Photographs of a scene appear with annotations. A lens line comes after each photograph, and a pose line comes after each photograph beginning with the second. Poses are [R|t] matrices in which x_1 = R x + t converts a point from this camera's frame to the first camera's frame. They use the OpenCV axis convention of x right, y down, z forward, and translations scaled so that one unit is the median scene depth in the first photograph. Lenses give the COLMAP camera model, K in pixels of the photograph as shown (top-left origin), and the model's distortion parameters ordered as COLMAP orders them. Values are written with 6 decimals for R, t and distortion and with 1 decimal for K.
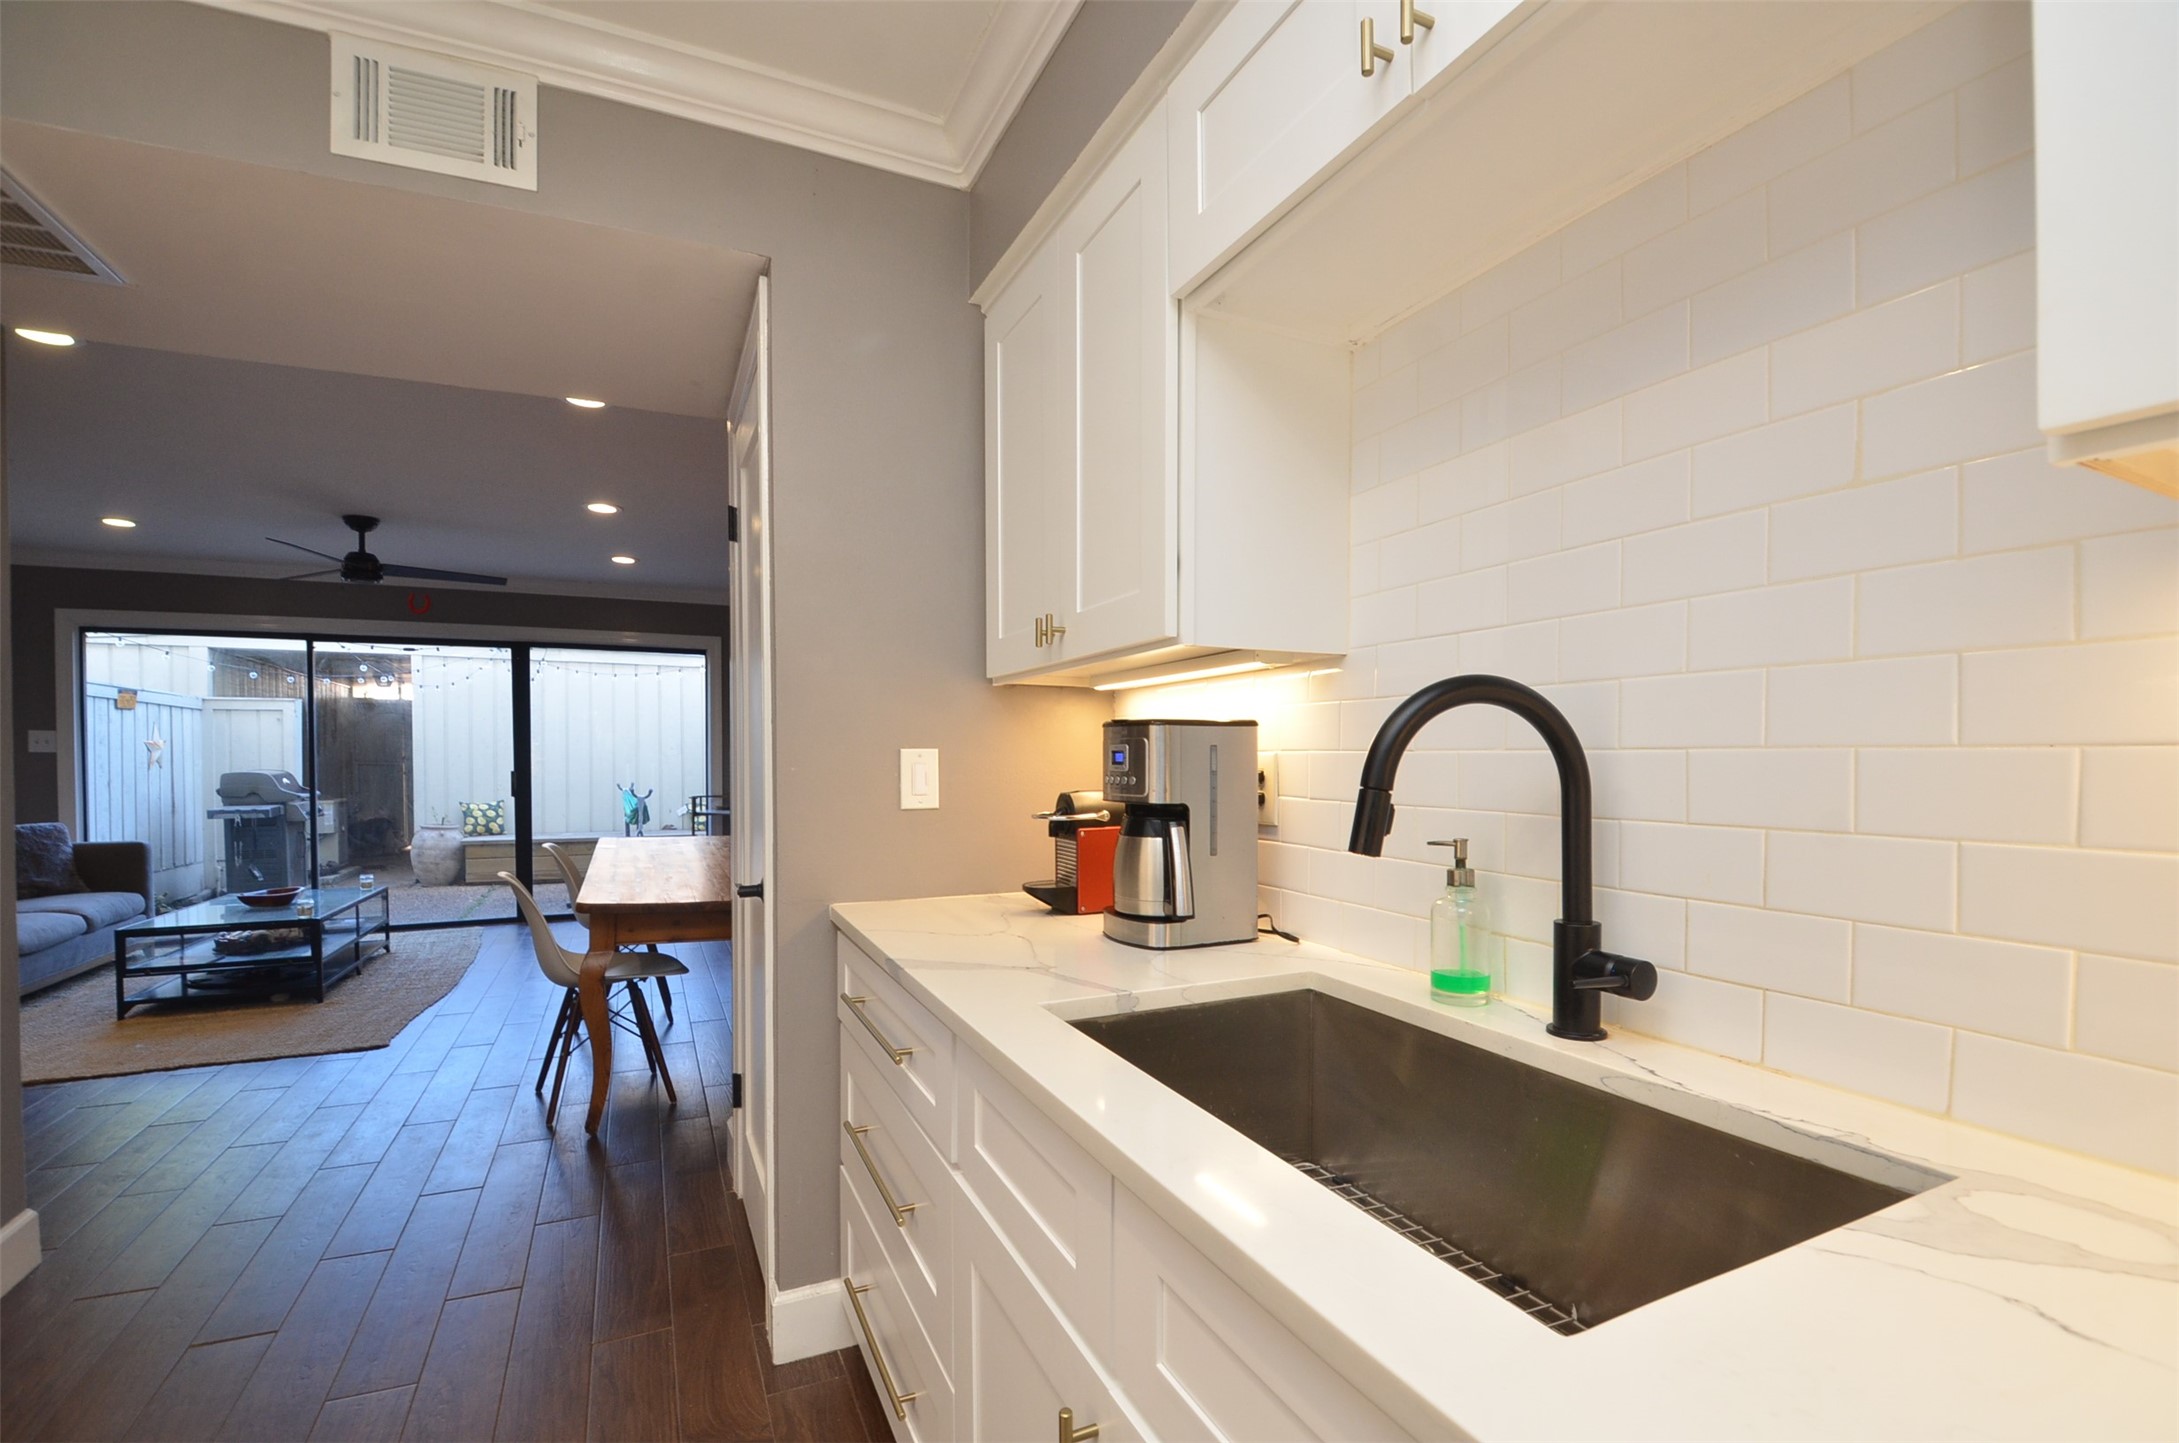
lens RADIAL K [[980.1, 0, 1093.5], [0, 980.1, 775.4], [0, 0, 1]] dist [0.001771, -0.016235]
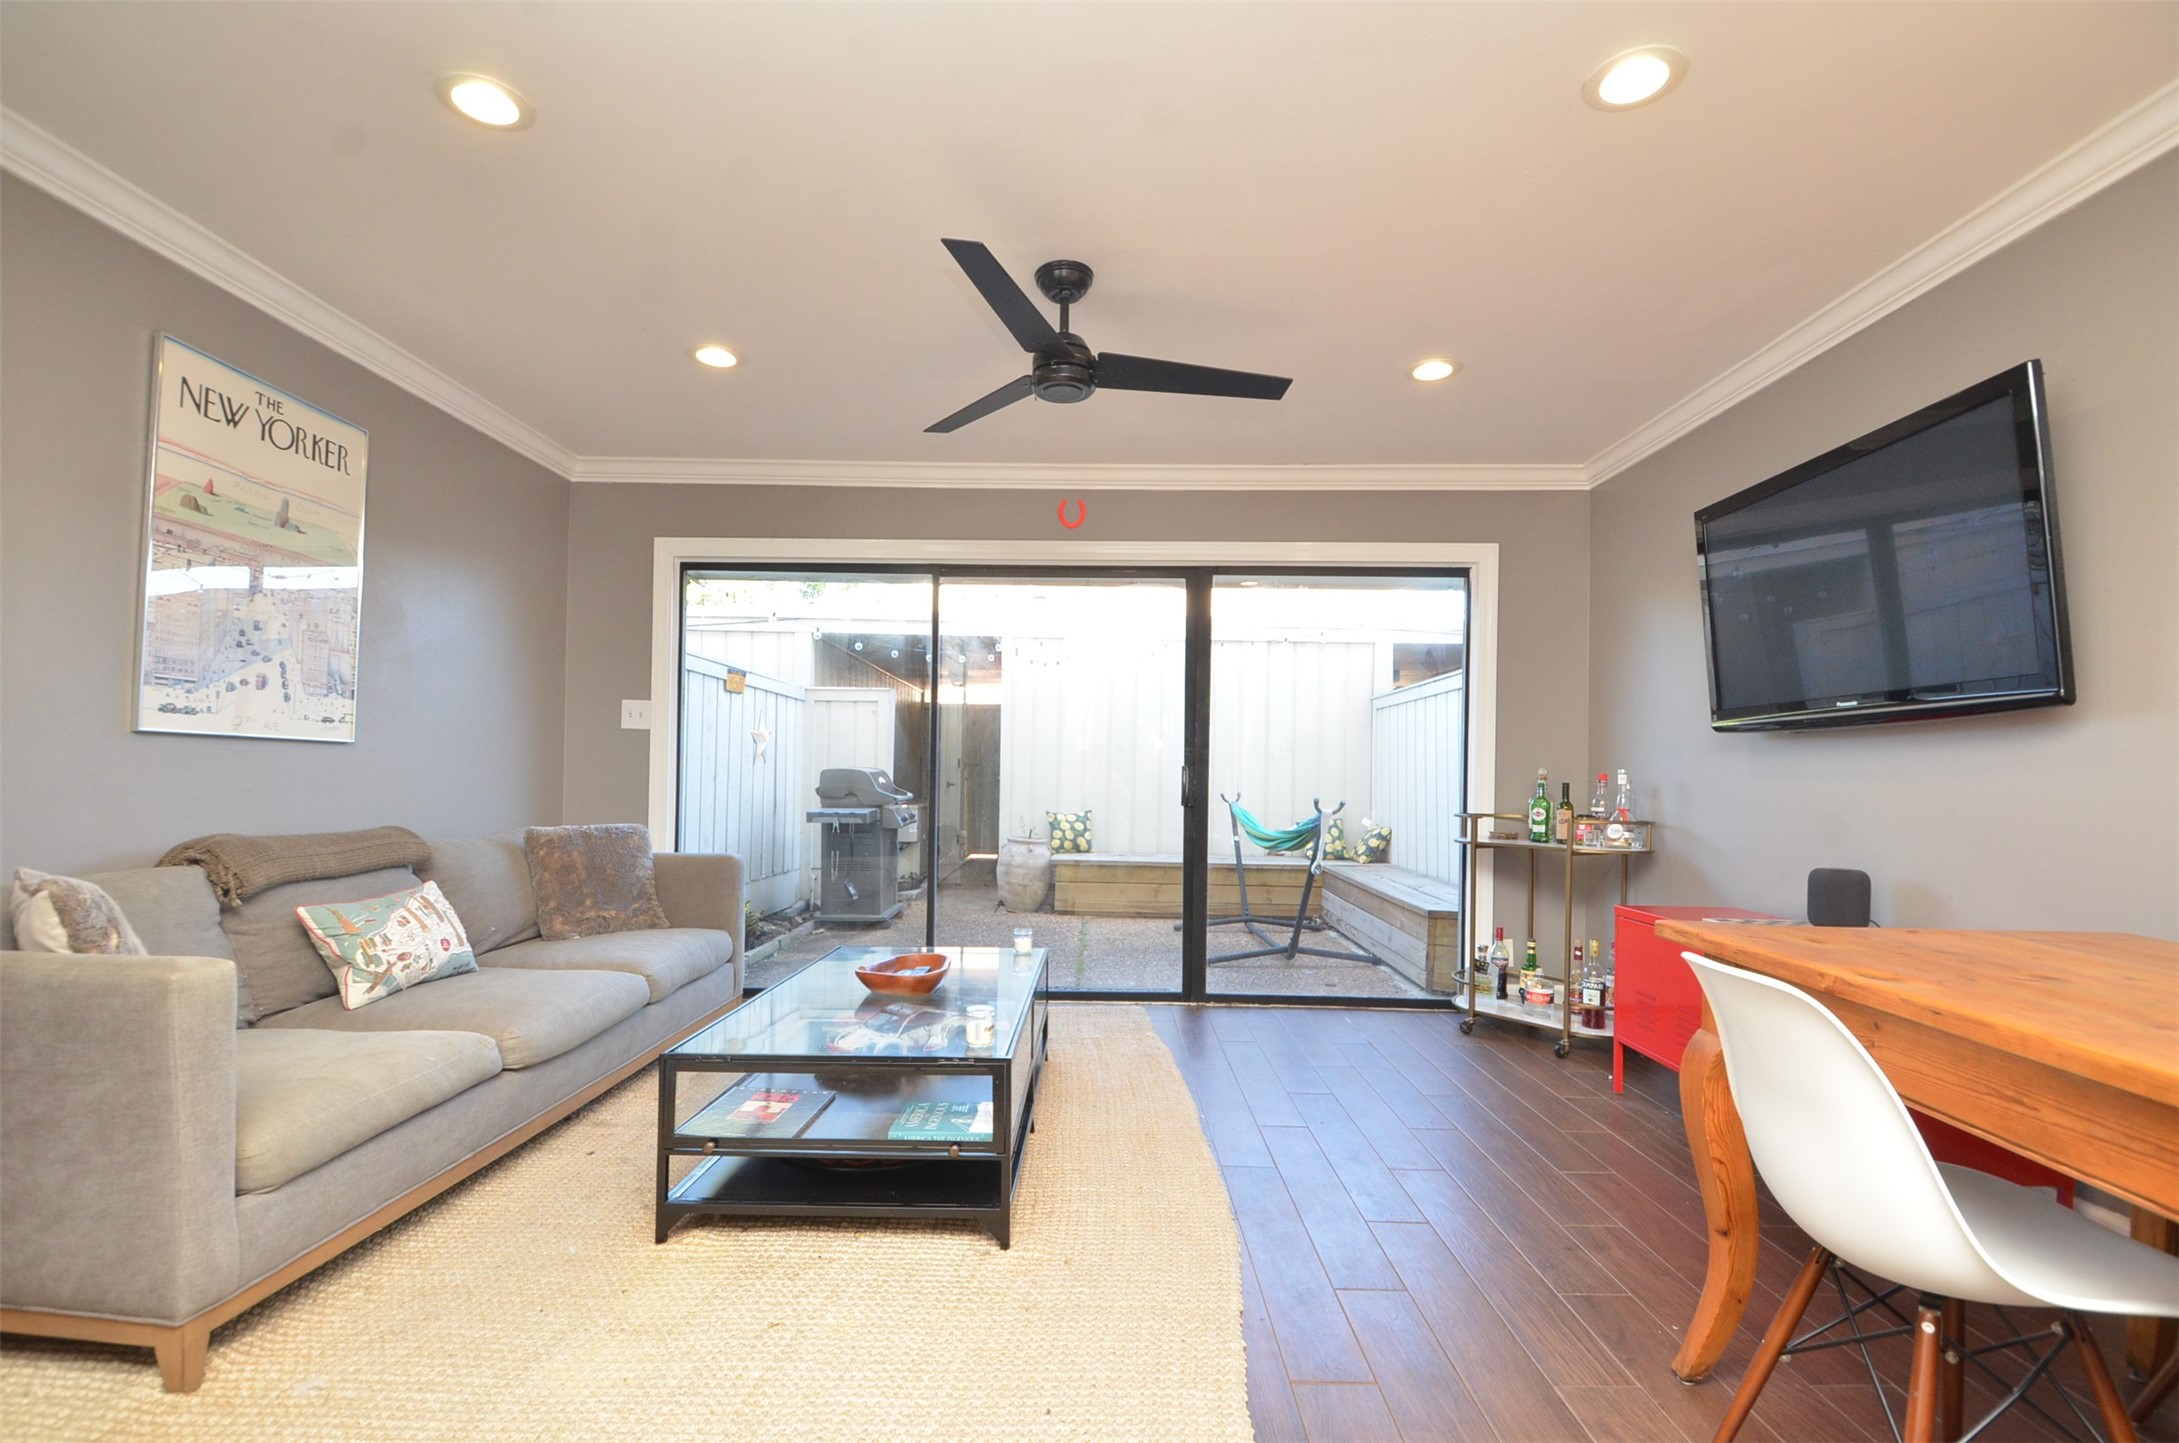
lens RADIAL K [[952.1, 0, 1087.1], [0, 952.1, 761.8], [0, 0, 1]] dist [0.016313, -0.018196]
pose [[0.901249, 0.008482, -0.433218, -0.325325], [-0.024731, 0.999186, -0.031886, 0.012409], [0.432594, 0.039451, 0.900725, 0.346877]]
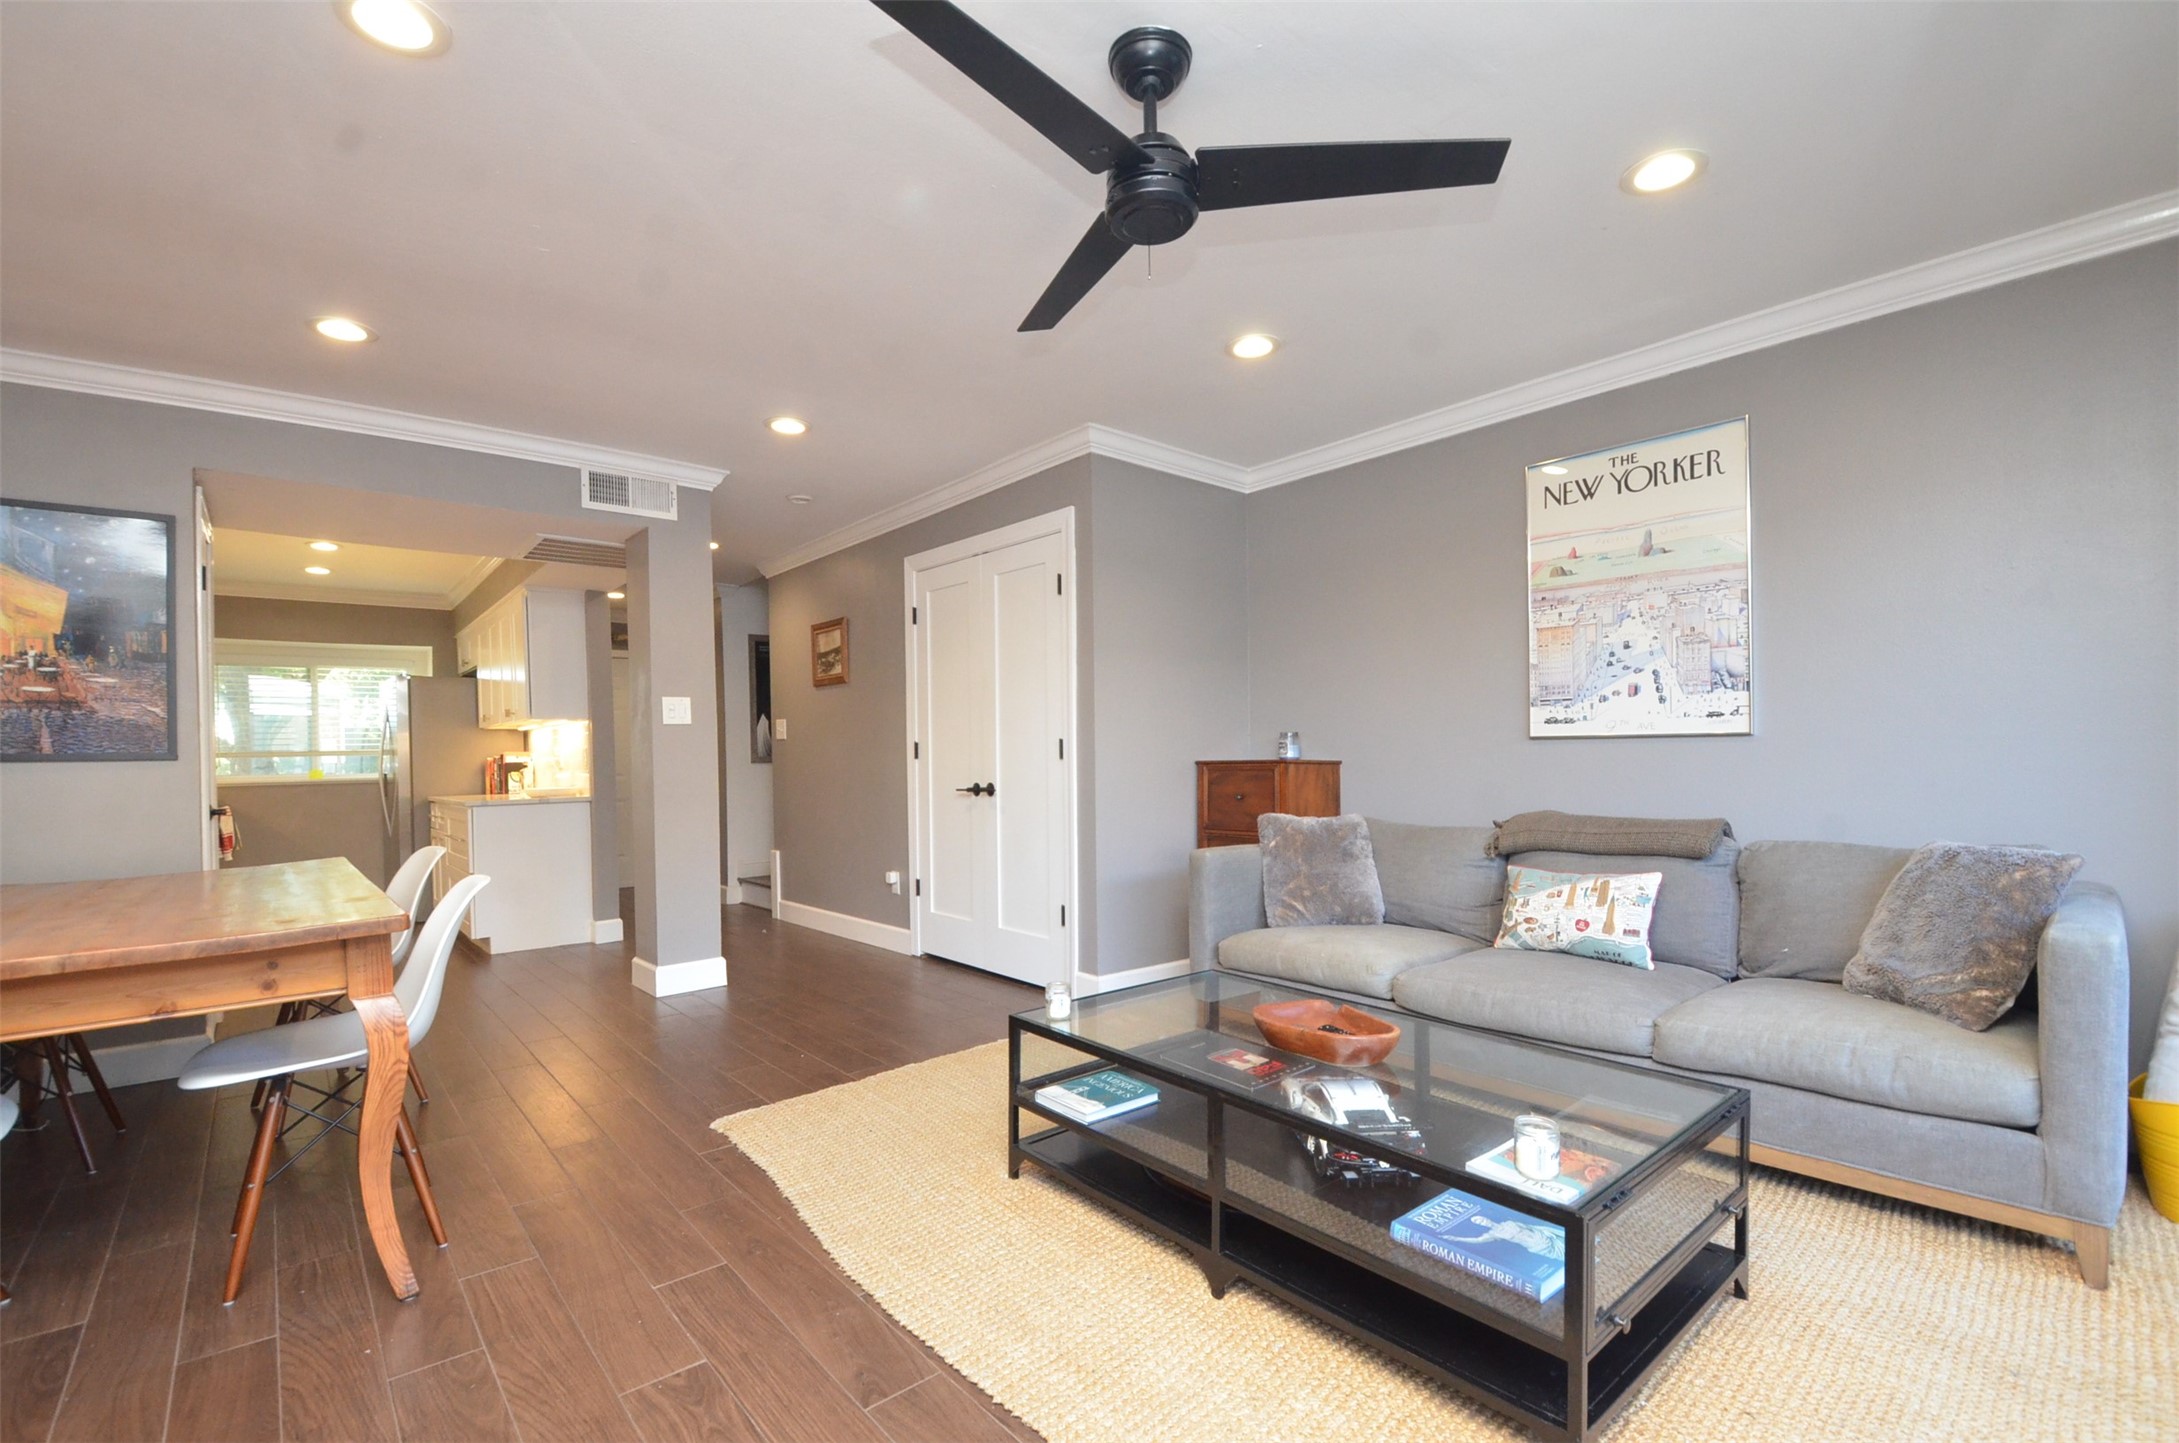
lens RADIAL K [[980.1, 0, 1093.5], [0, 980.1, 775.4], [0, 0, 1]] dist [0.001771, -0.016235]
pose [[-0.964464, 0.022796, -0.263231, -0.401184], [0.012796, 0.999132, 0.039640, -0.002624], [0.263906, 0.034863, -0.963918, 0.873967]]
